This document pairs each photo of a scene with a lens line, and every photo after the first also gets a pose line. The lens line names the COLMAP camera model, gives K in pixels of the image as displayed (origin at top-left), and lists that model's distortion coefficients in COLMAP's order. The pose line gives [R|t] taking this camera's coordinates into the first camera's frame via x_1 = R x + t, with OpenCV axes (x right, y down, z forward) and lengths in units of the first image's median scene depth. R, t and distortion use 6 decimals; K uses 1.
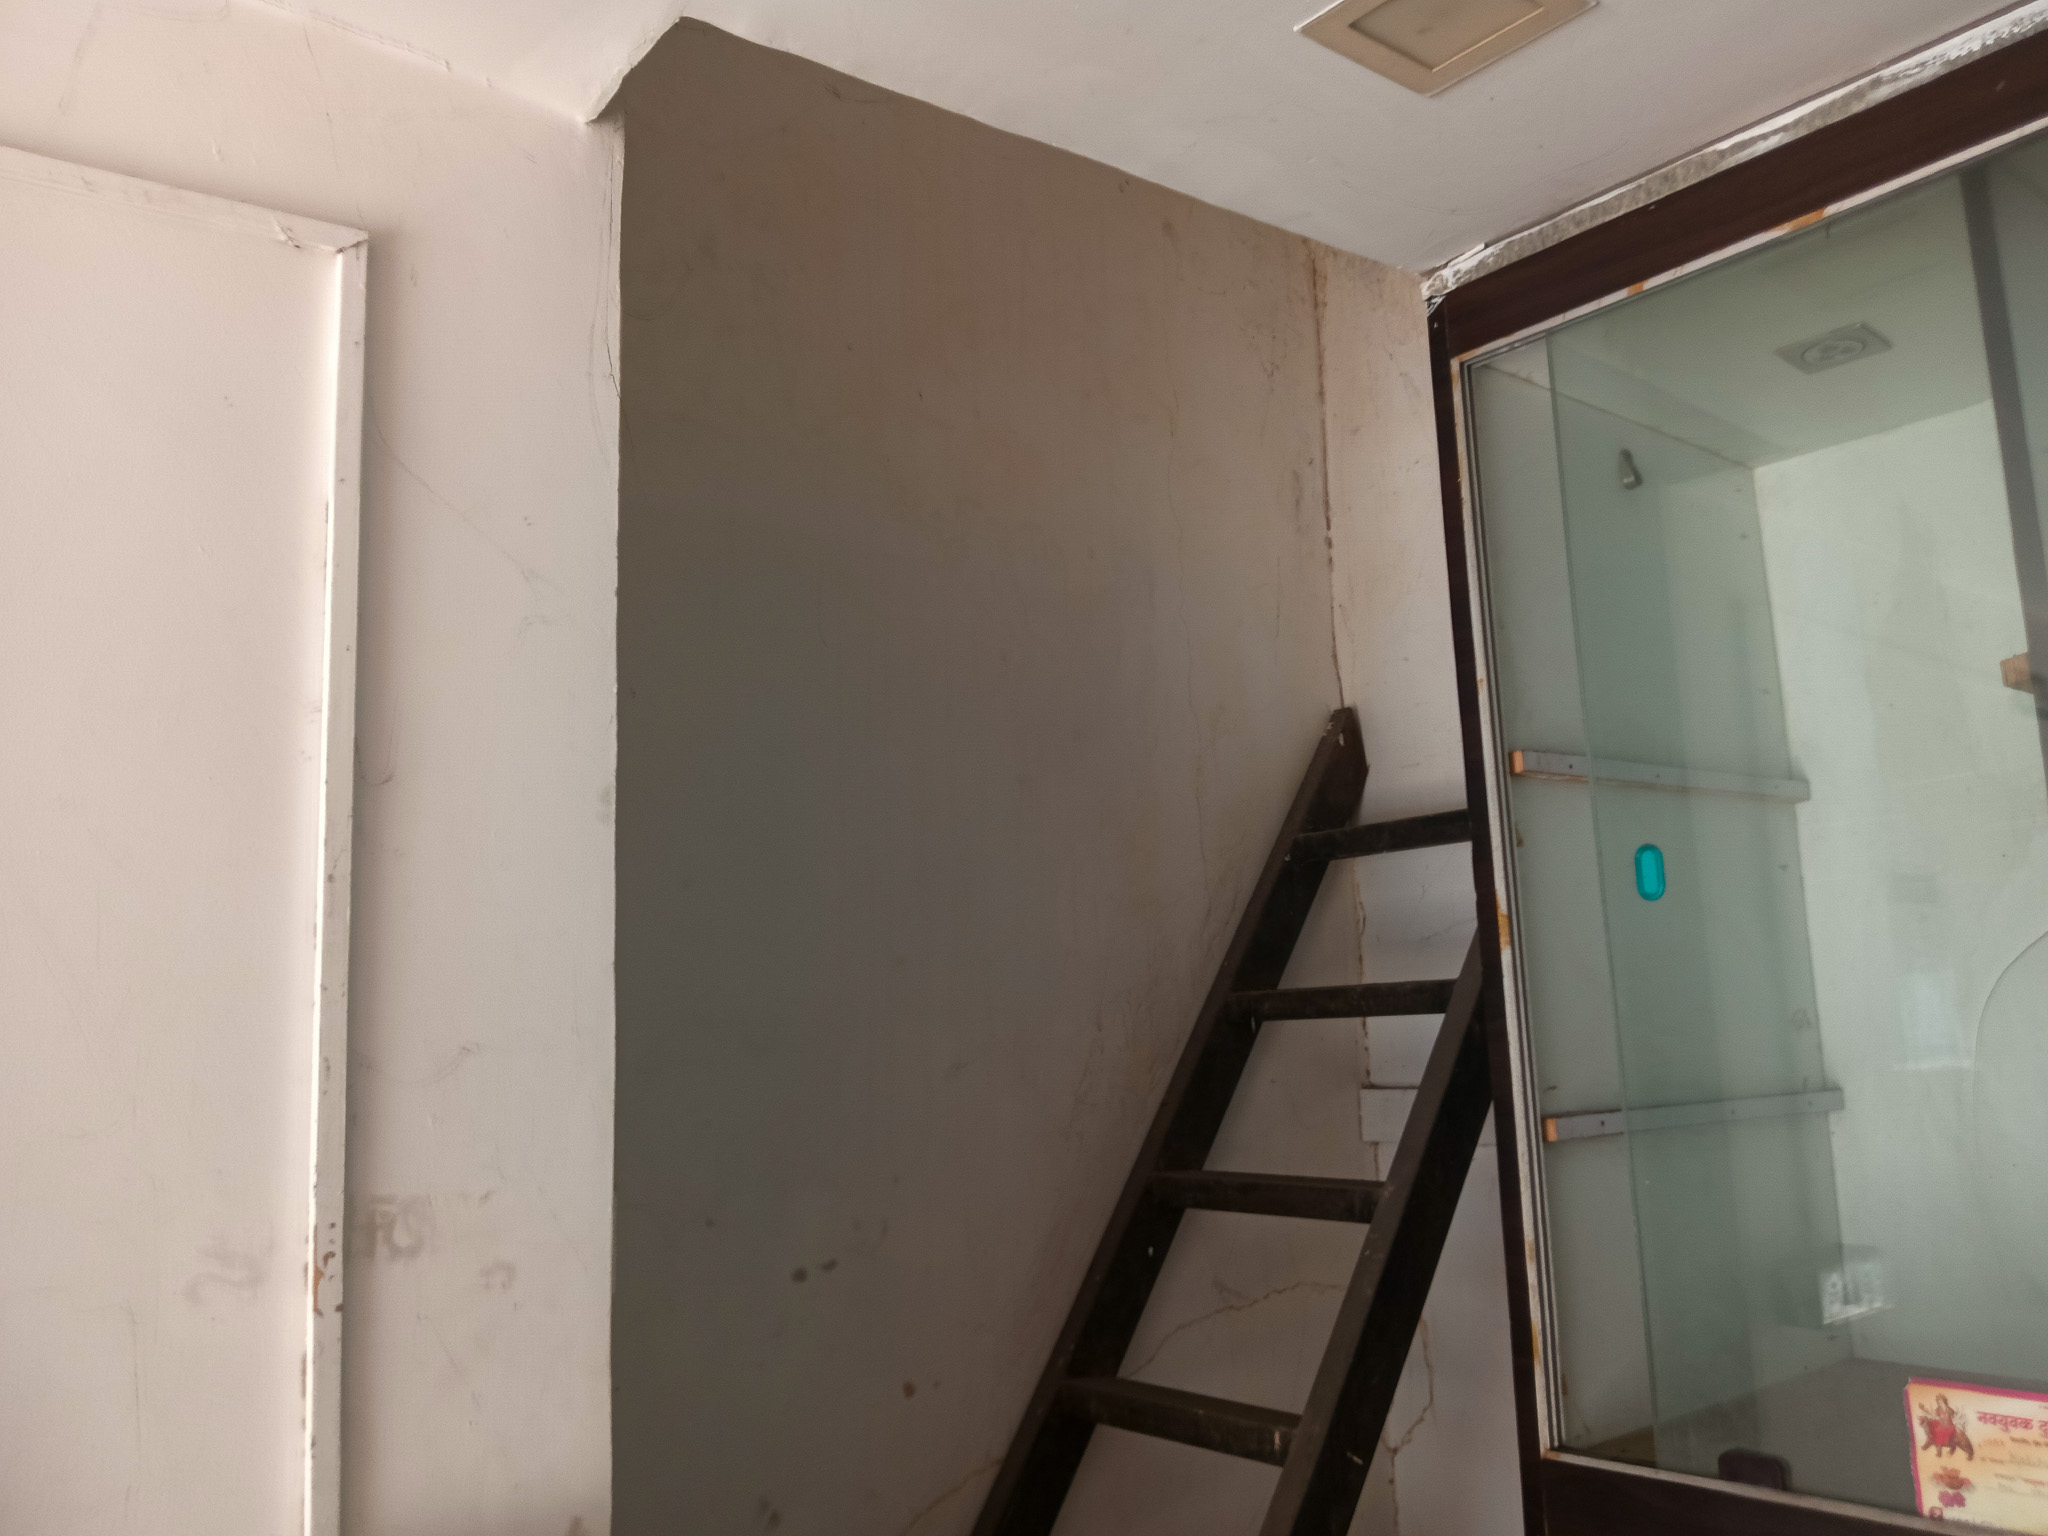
lens RADIAL K [[1713.6, 0, 982.4], [0, 1713.6, 768.6], [0, 0, 1]] dist [-0.001468, 0.001011]
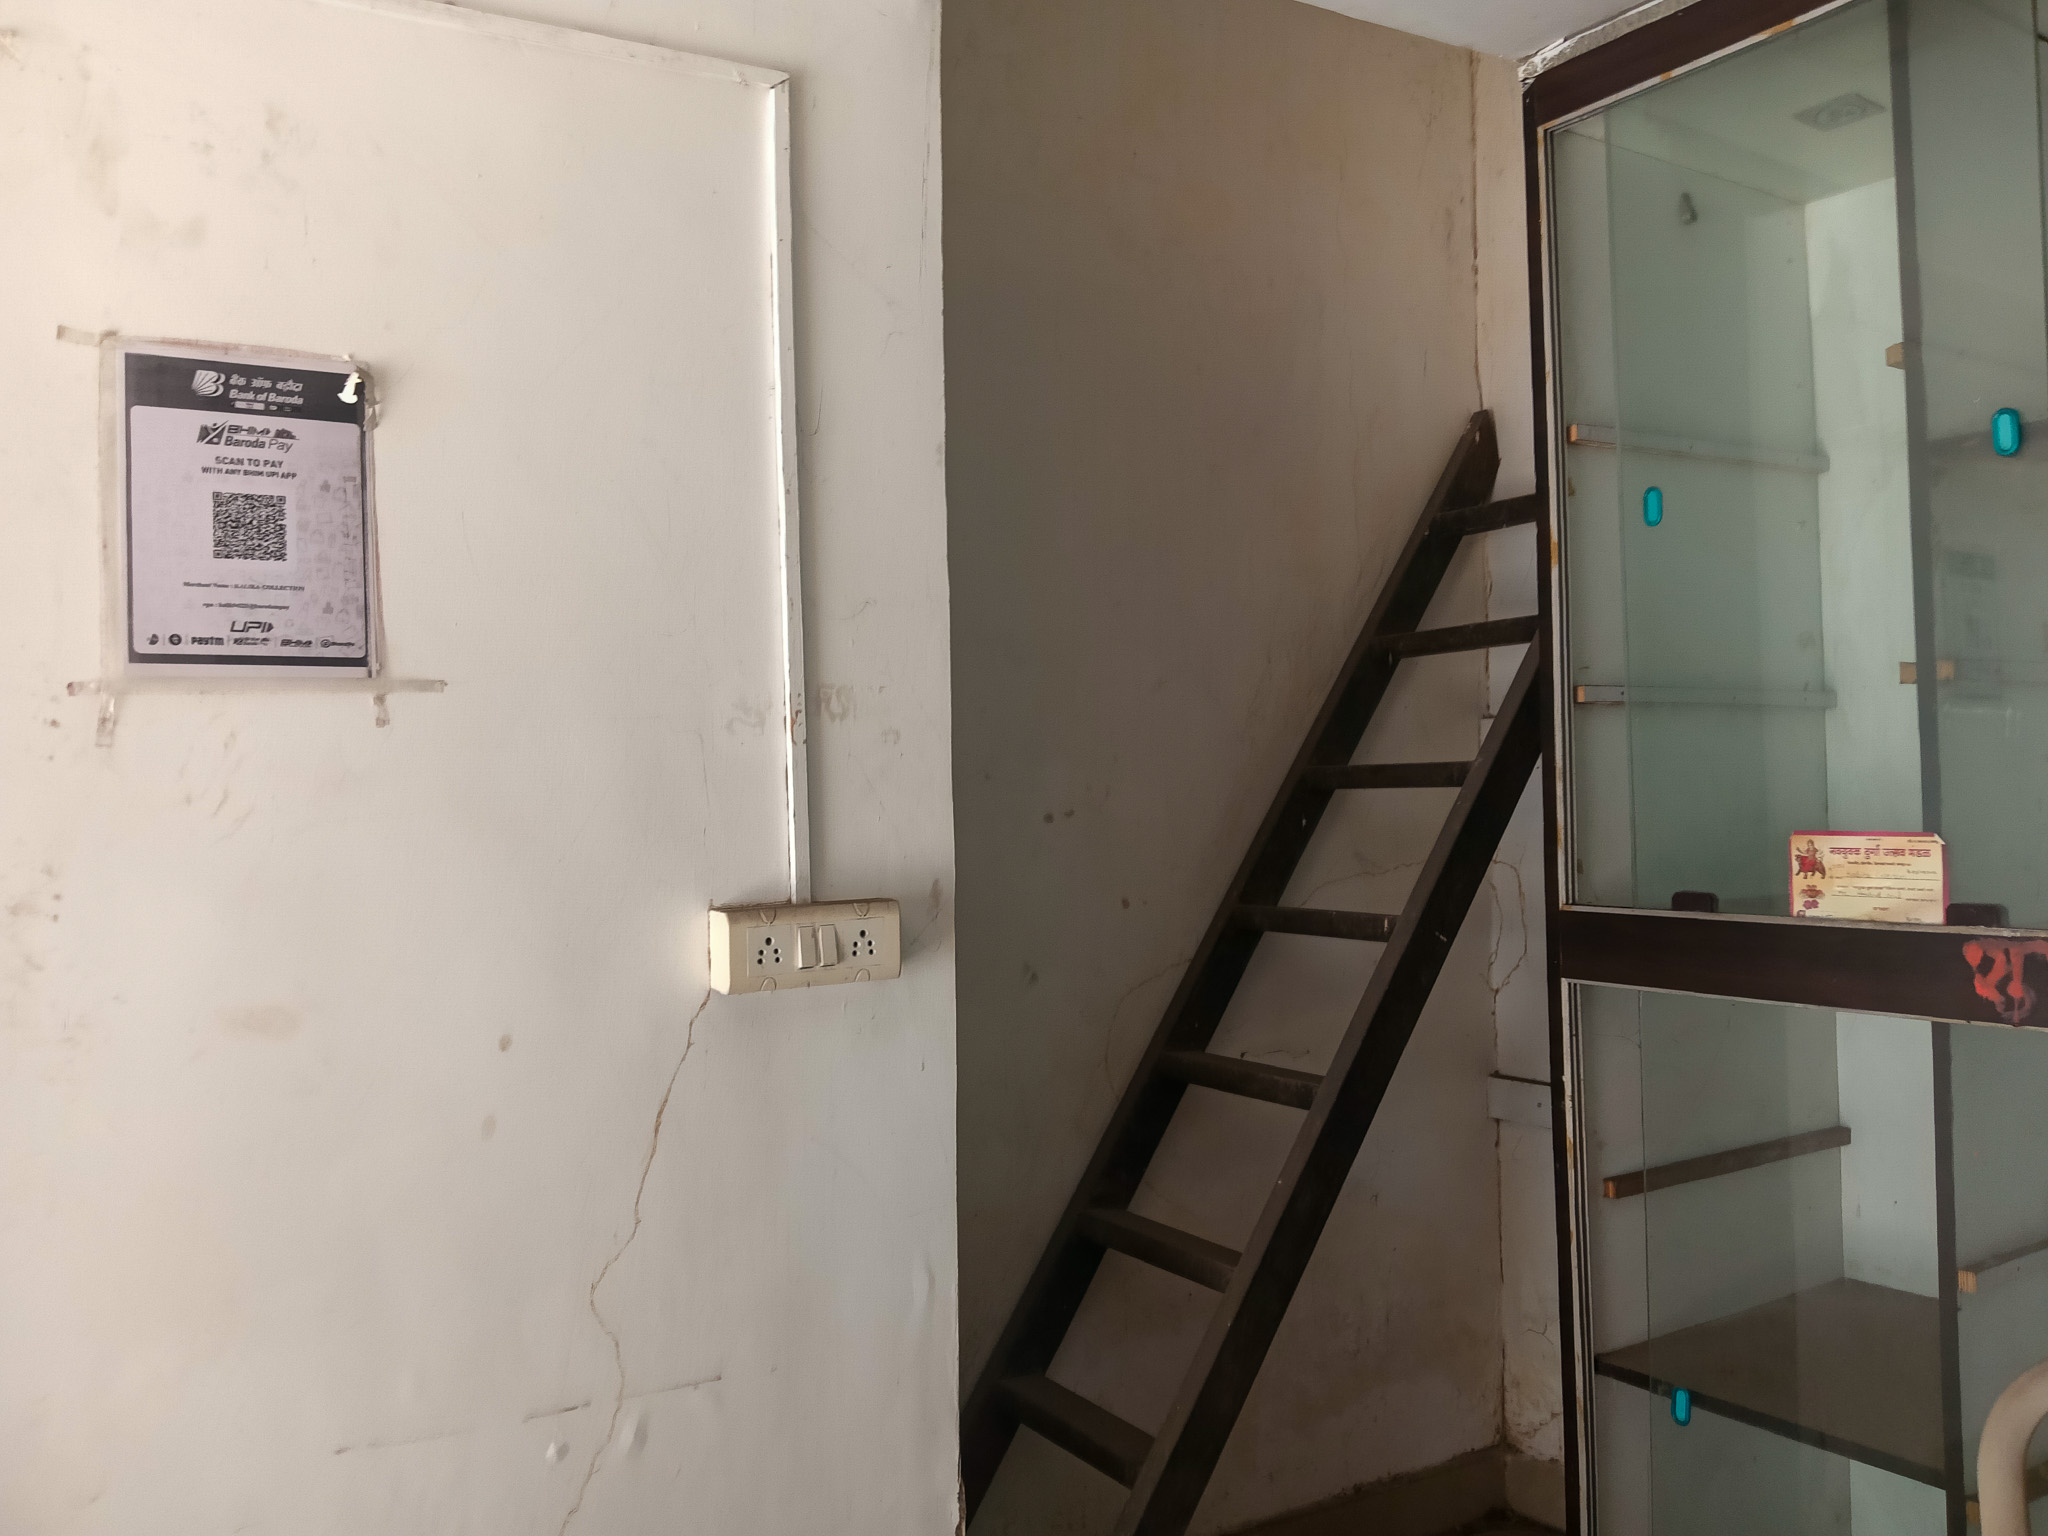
lens RADIAL K [[1674.9, 0, 1041.8], [0, 1674.9, 758.3], [0, 0, 1]] dist [0.117938, -0.261979]
pose [[0.996466, 0.008887, -0.083521, 0.002906], [0.003260, 0.989545, 0.144188, 0.058670], [0.083930, -0.143951, 0.986019, -0.427787]]
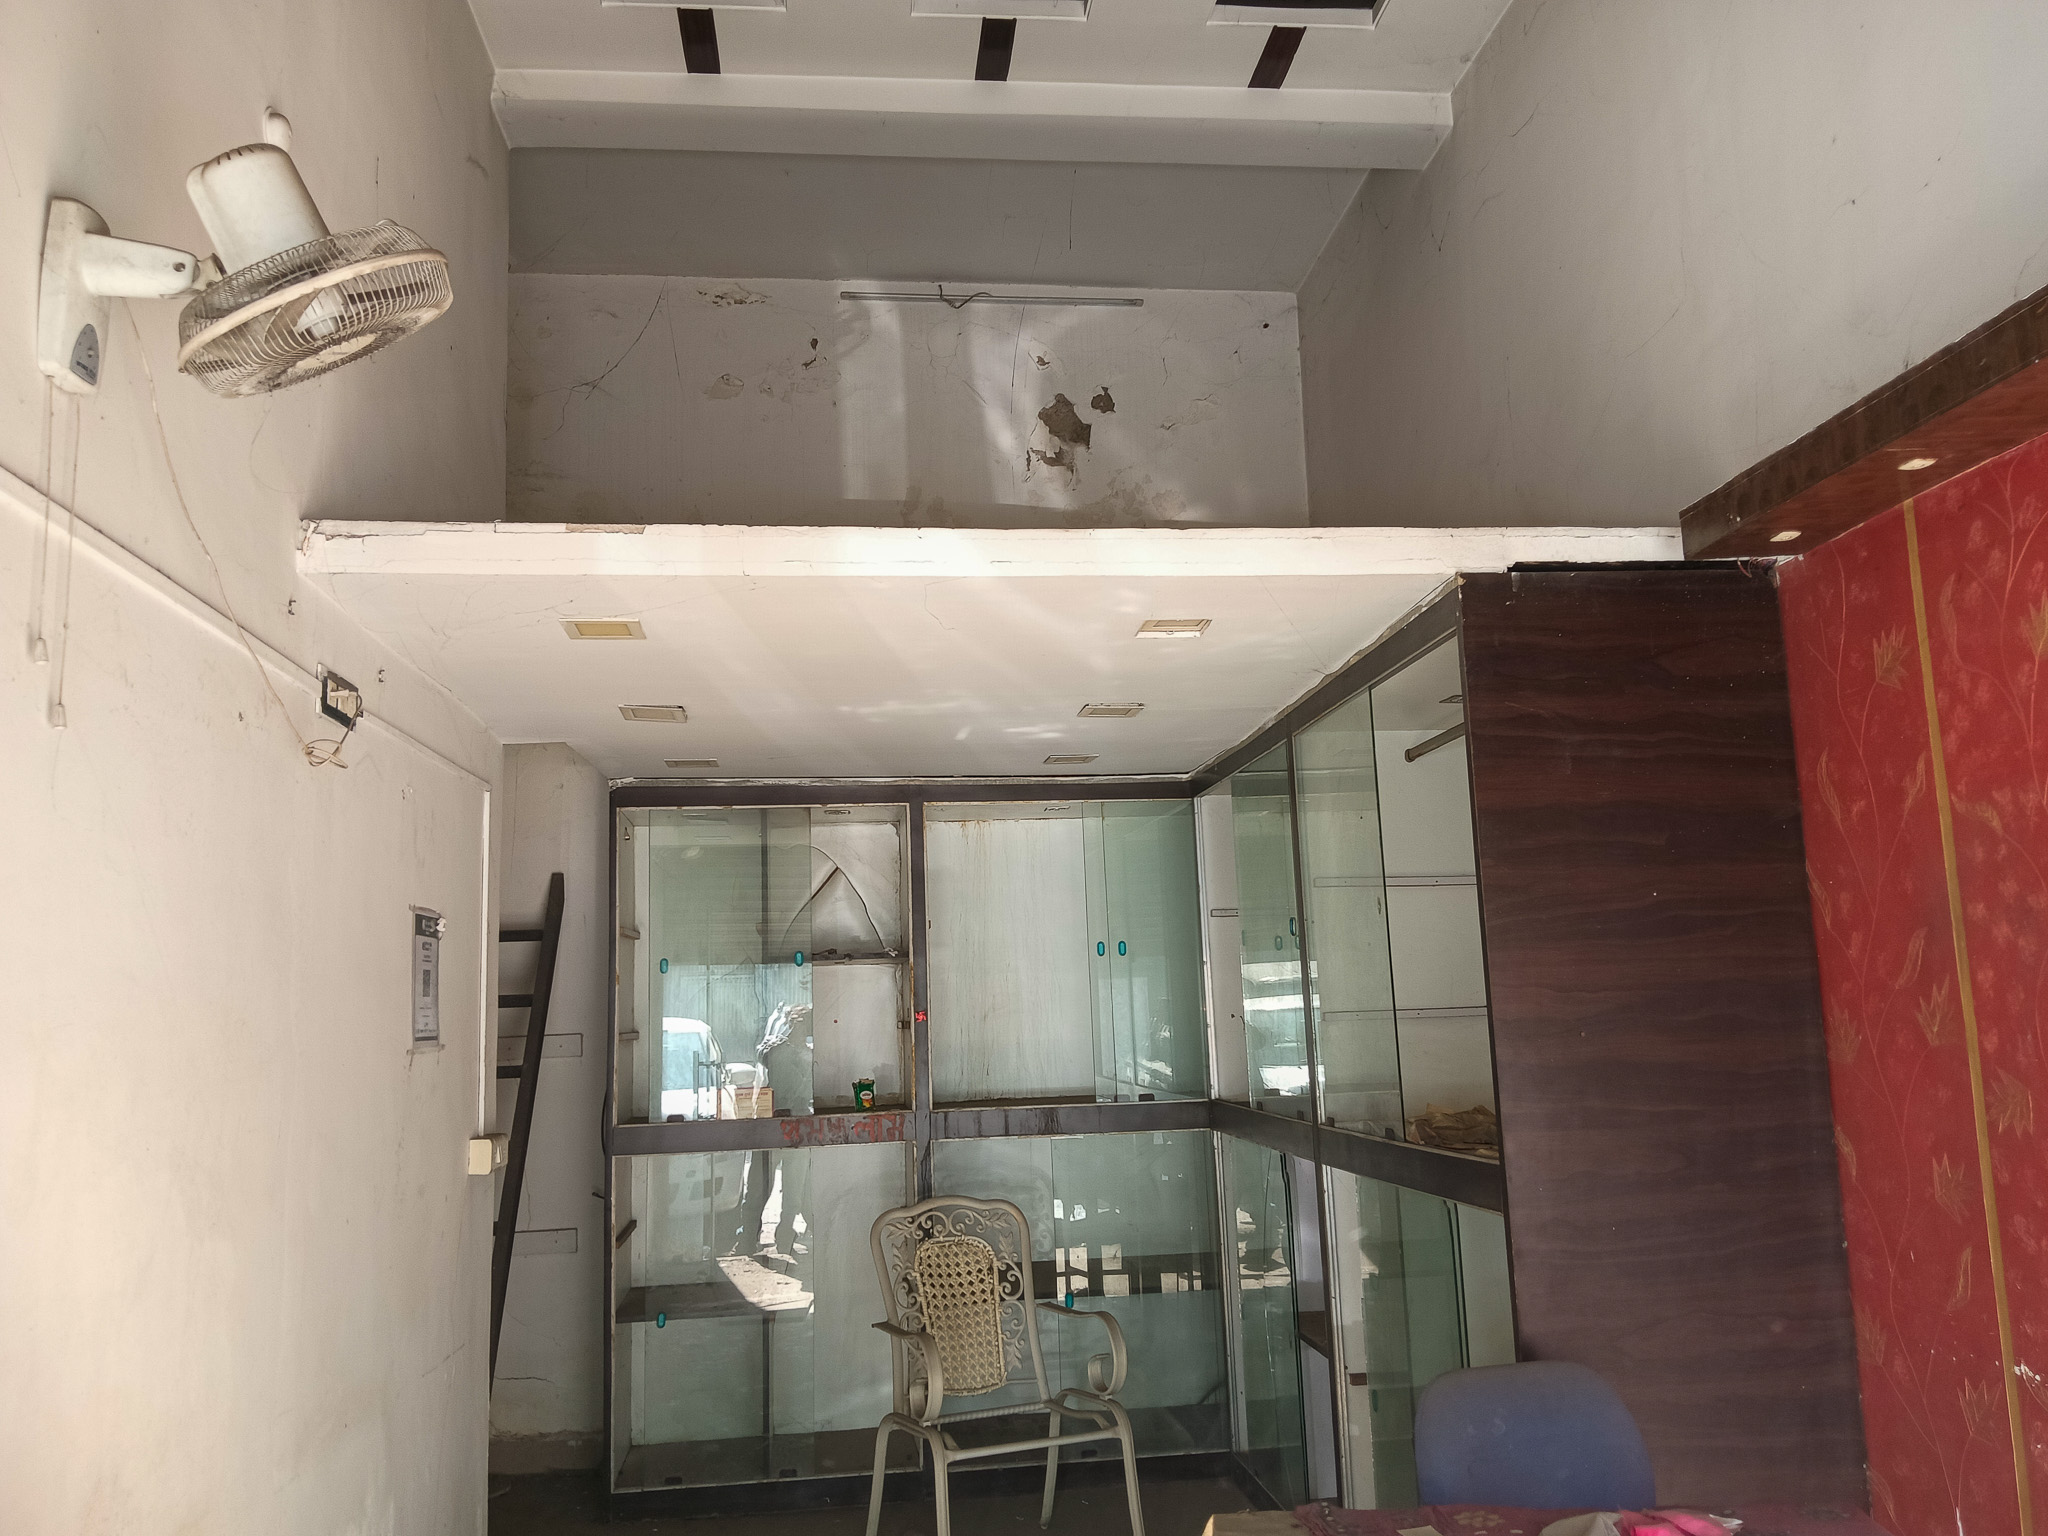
lens RADIAL K [[1652.0, 0, 1025.8], [0, 1652.0, 772.4], [0, 0, 1]] dist [0.142723, -0.311916]
pose [[0.517288, 0.135786, 0.844971, -2.191398], [-0.120310, 0.989066, -0.085288, -0.136688], [-0.847312, -0.057540, 0.527968, -1.476906]]
